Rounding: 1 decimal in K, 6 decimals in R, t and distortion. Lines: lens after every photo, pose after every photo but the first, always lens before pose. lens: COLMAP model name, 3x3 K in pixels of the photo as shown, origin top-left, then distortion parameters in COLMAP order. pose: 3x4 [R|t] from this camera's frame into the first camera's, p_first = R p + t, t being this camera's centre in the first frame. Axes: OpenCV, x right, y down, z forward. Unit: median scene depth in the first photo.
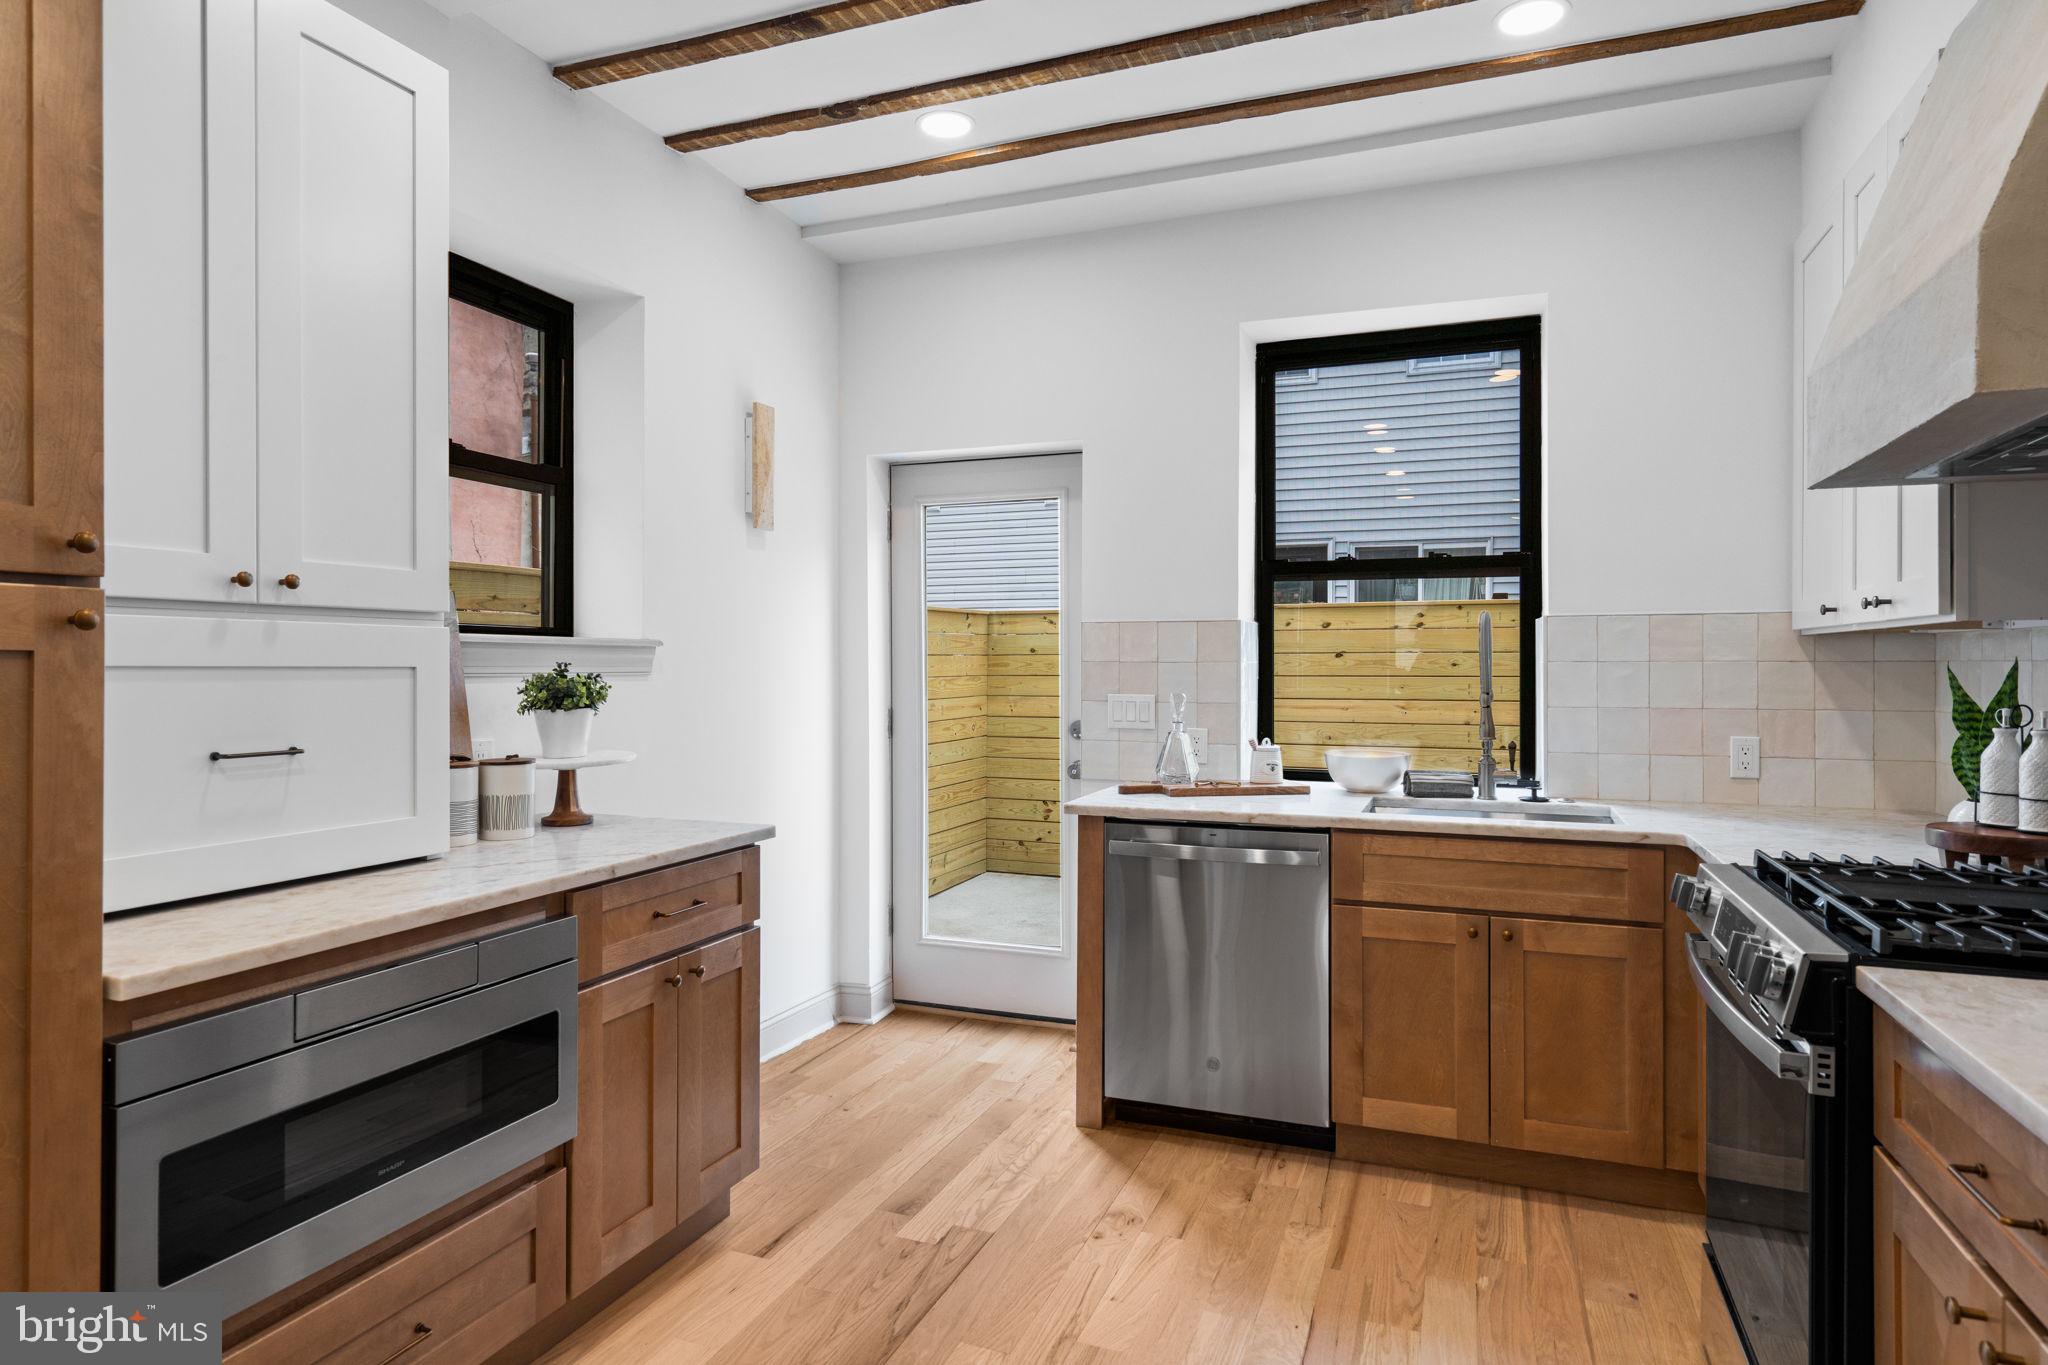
lens RADIAL K [[1151.4, 0, 1030.6], [0, 1151.4, 664.6], [0, 0, 1]] dist [0.002294, 0.002379]
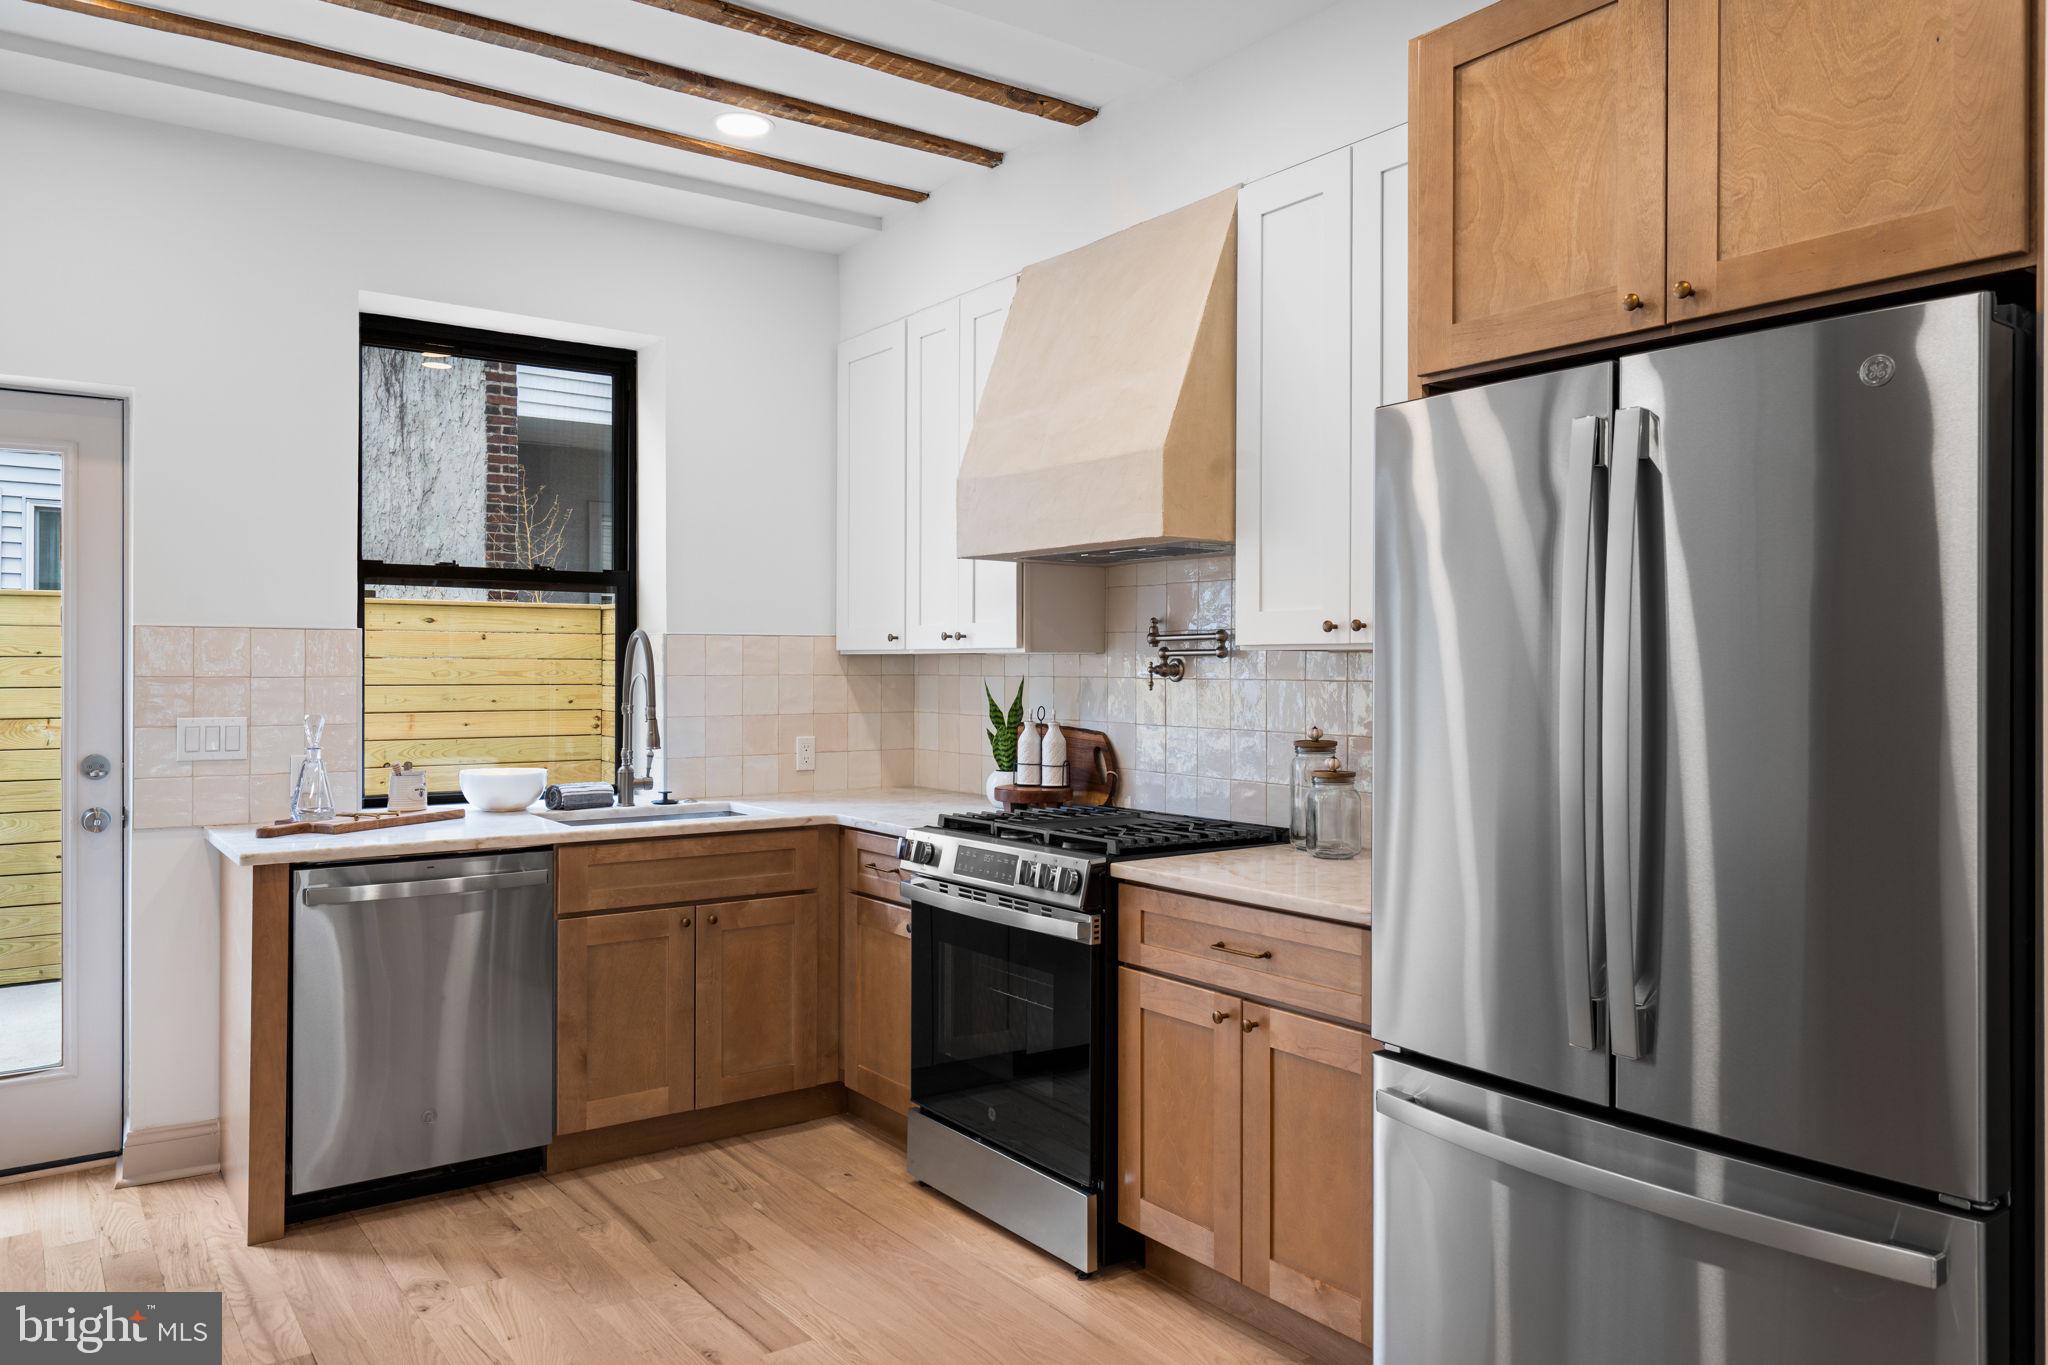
lens RADIAL K [[1396.7, 0, 1026.6], [0, 1396.7, 662.9], [0, 0, 1]] dist [-0.010175, -0.001594]
pose [[0.536419, 0.002376, 0.843949, -0.585586], [-0.002247, 0.999997, -0.001387, -0.016531], [-0.843949, -0.001153, 0.536422, 0.002303]]
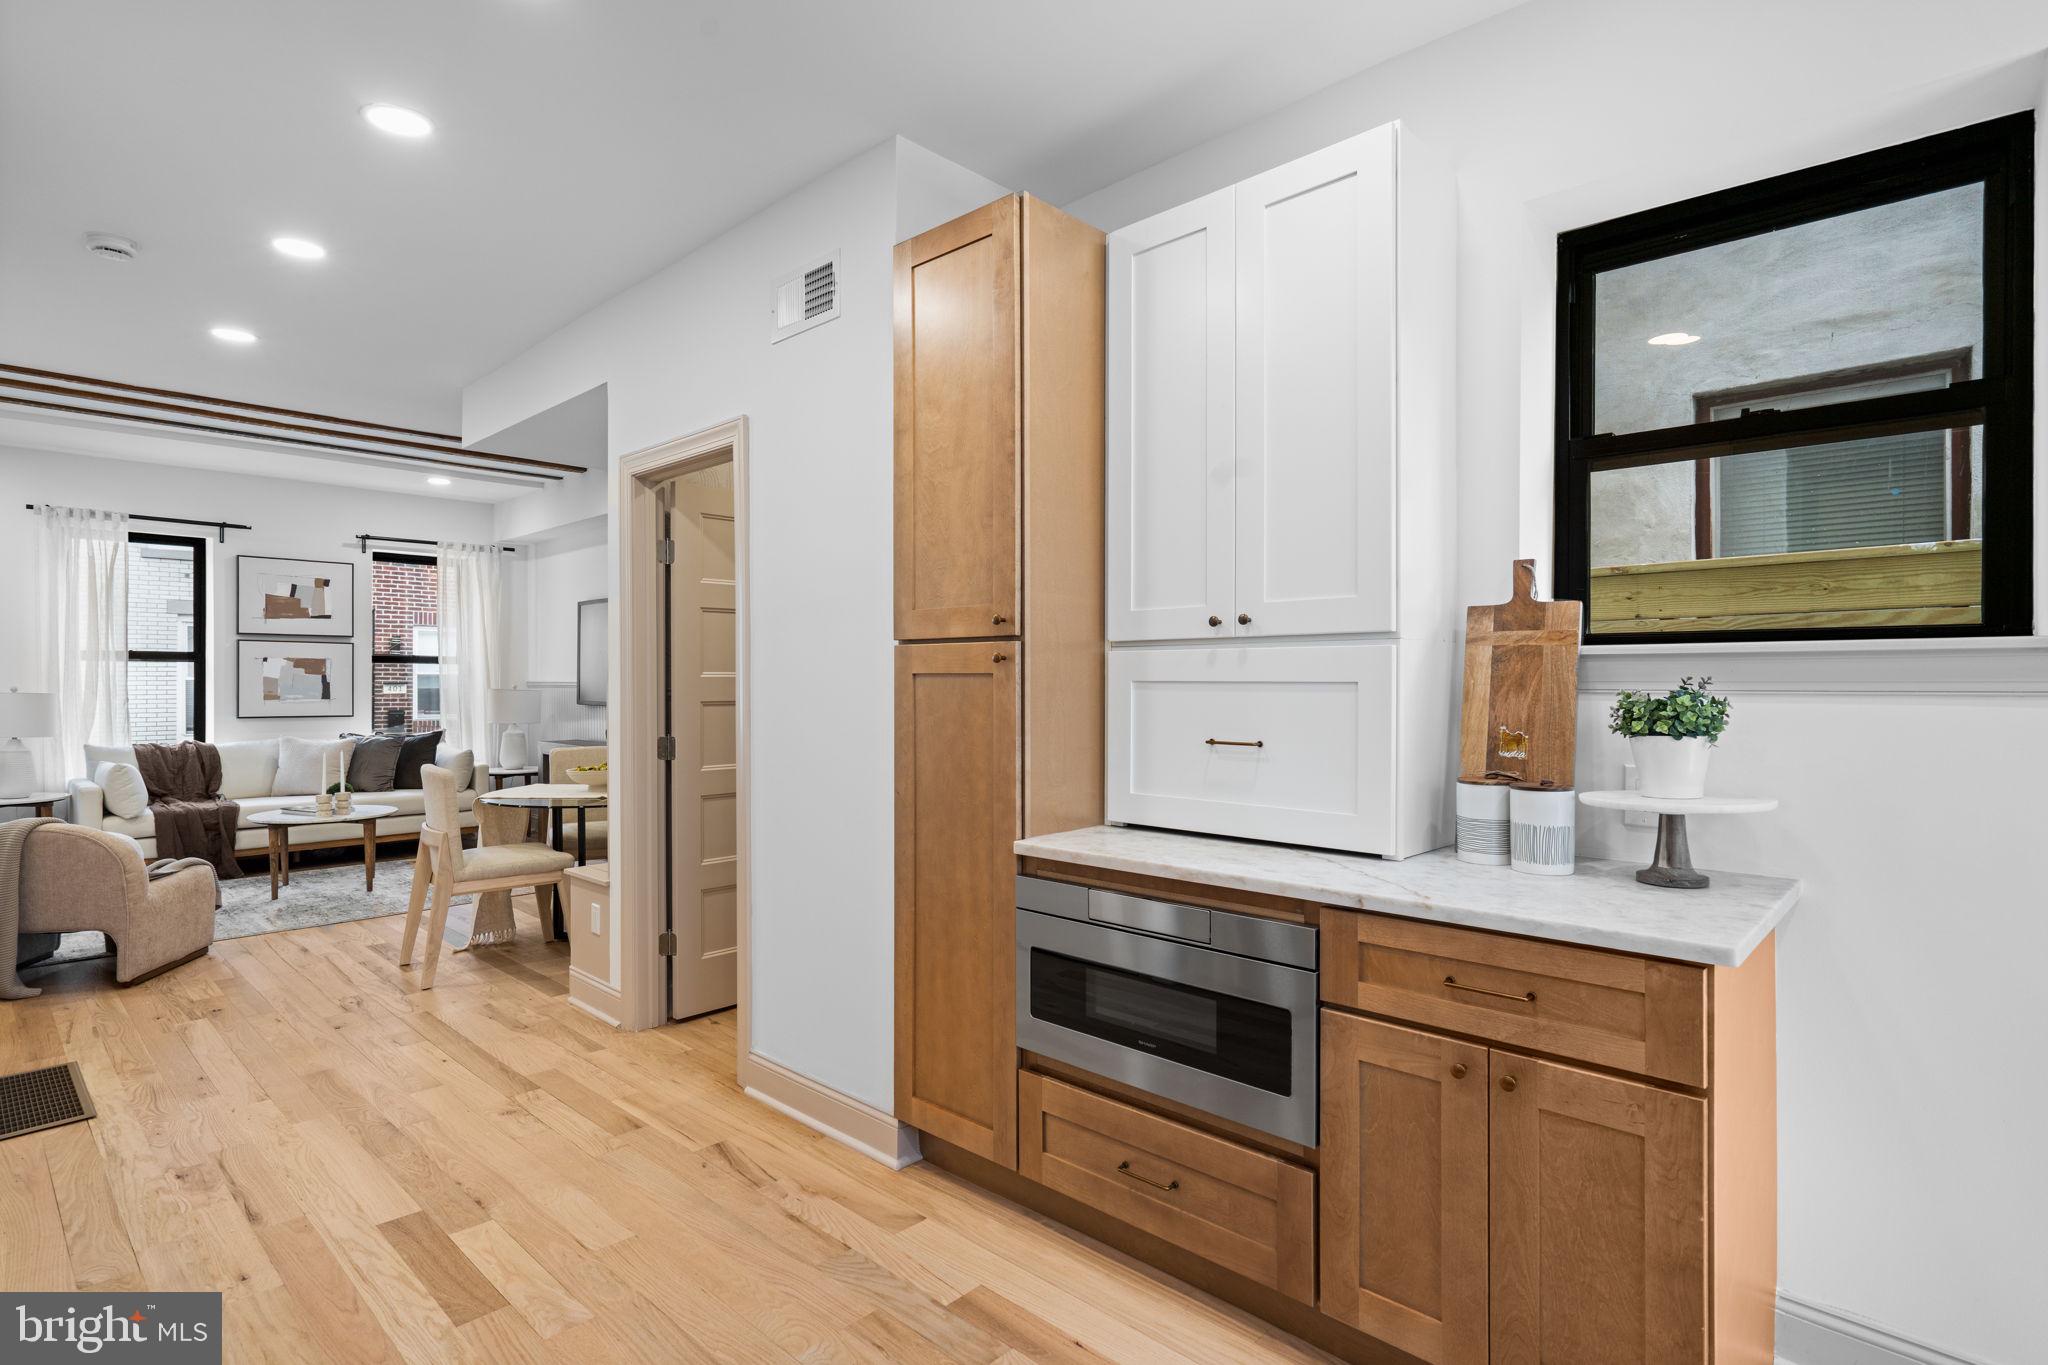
lens RADIAL K [[1019.6, 0, 1034.4], [0, 1019.6, 688.6], [0, 0, 1]] dist [-0.000320, 0.000489]
pose [[-0.374663, 0.004529, -0.927150, 0.396853], [-0.000566, 0.999987, 0.005113, 0.002896], [0.927161, 0.002441, -0.374655, 0.844129]]
